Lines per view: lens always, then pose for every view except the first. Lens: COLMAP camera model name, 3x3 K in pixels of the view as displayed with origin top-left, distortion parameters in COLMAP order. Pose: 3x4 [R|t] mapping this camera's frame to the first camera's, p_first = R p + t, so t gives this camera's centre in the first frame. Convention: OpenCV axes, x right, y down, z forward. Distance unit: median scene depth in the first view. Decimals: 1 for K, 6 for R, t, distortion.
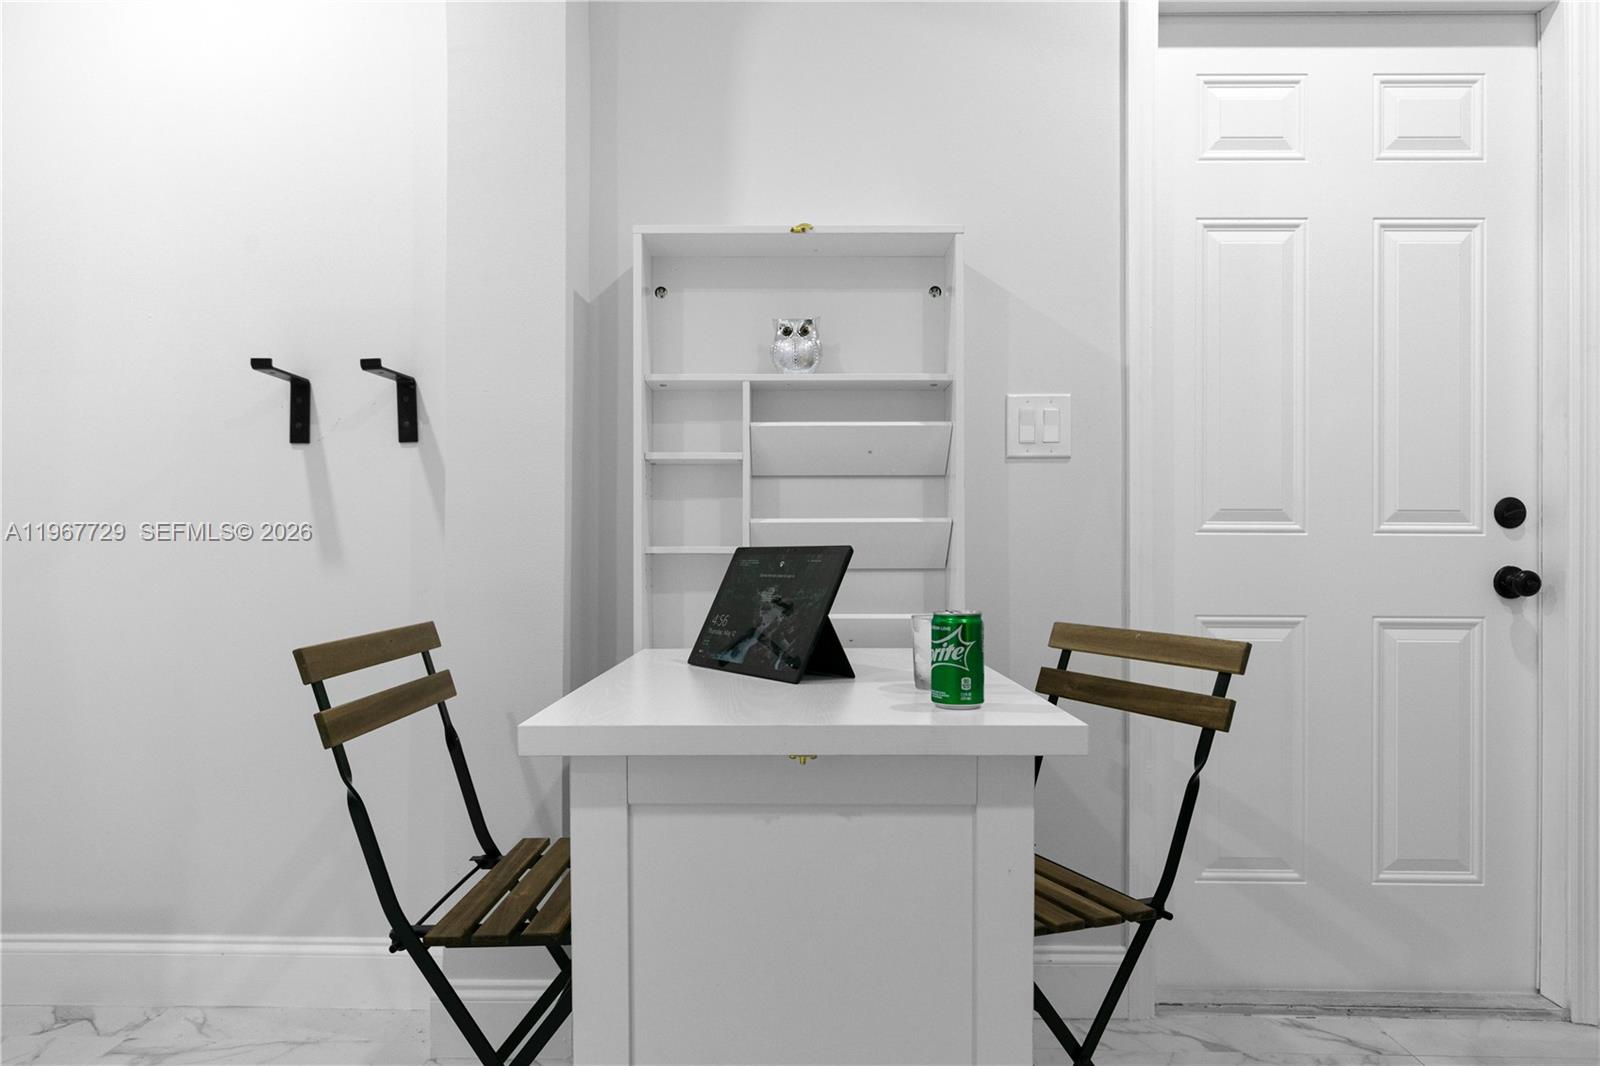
lens RADIAL K [[968.1, 0, 800.7], [0, 968.1, 541.1], [0, 0, 1]] dist [0.004210, 0.000899]
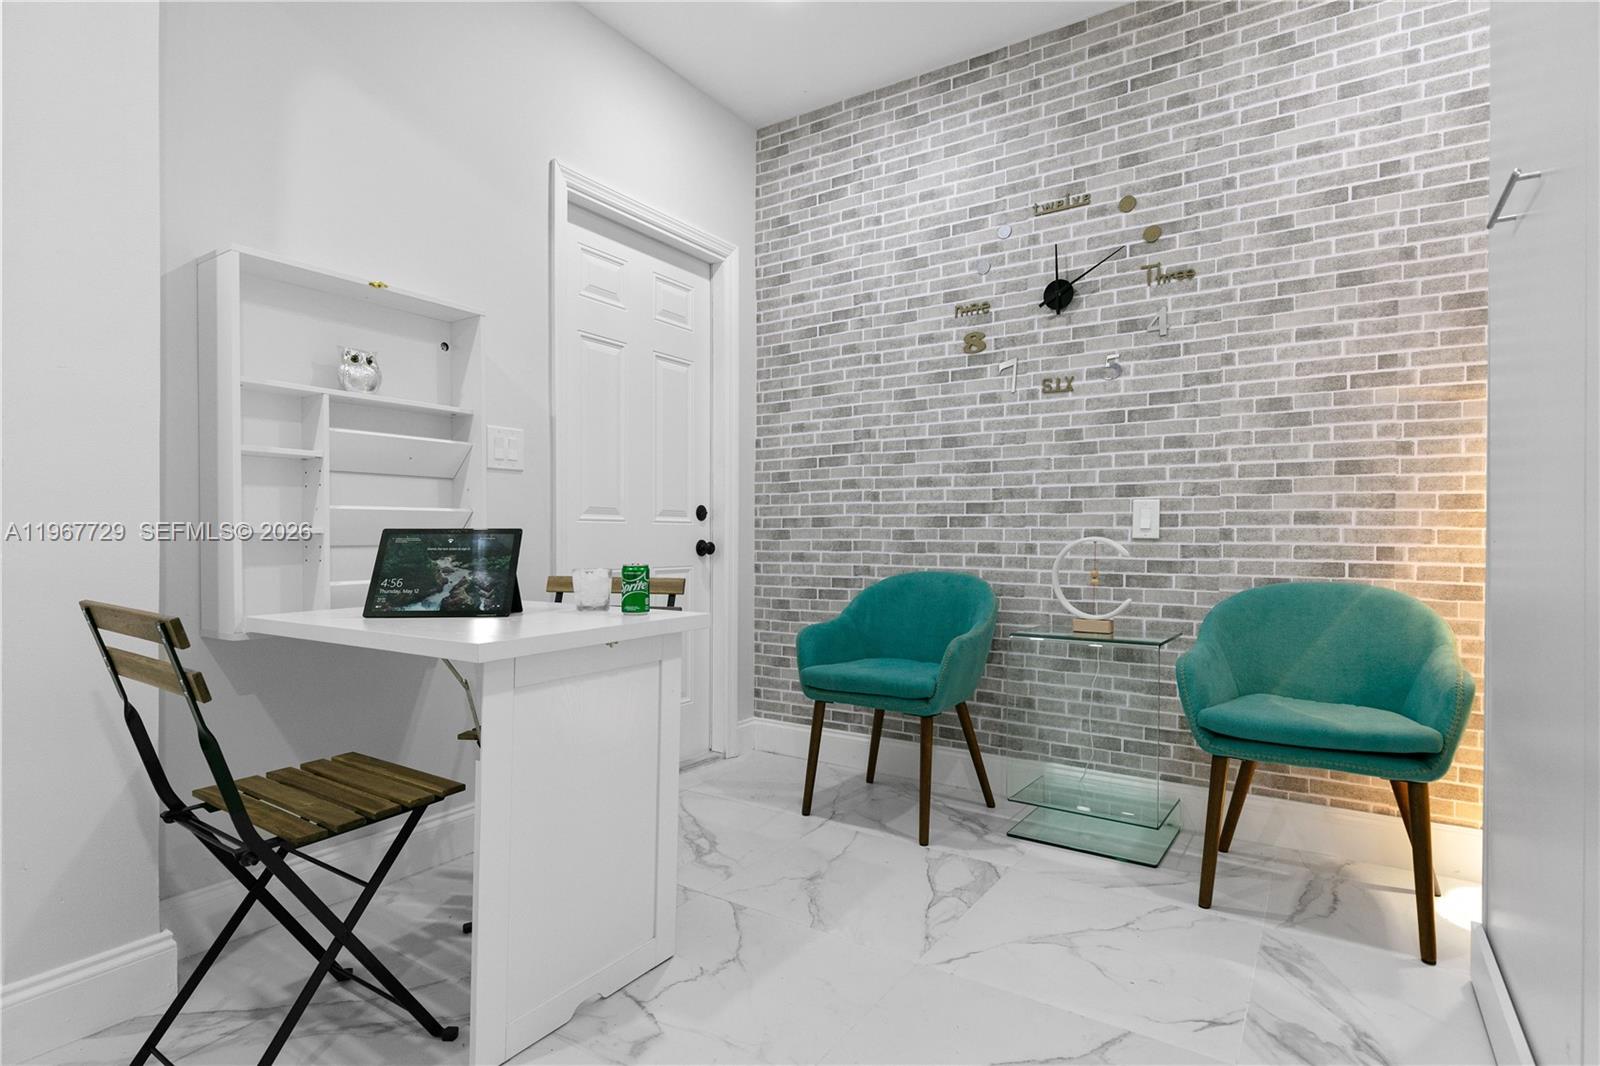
lens RADIAL K [[806.7, 0, 799.1], [0, 806.7, 533.2], [0, 0, 1]] dist [-0.003539, -0.001628]
pose [[0.543191, -0.000449, 0.839609, -0.566696], [-0.007379, 0.999959, 0.005309, 0.002198], [-0.839577, -0.009079, 0.543165, -0.065135]]
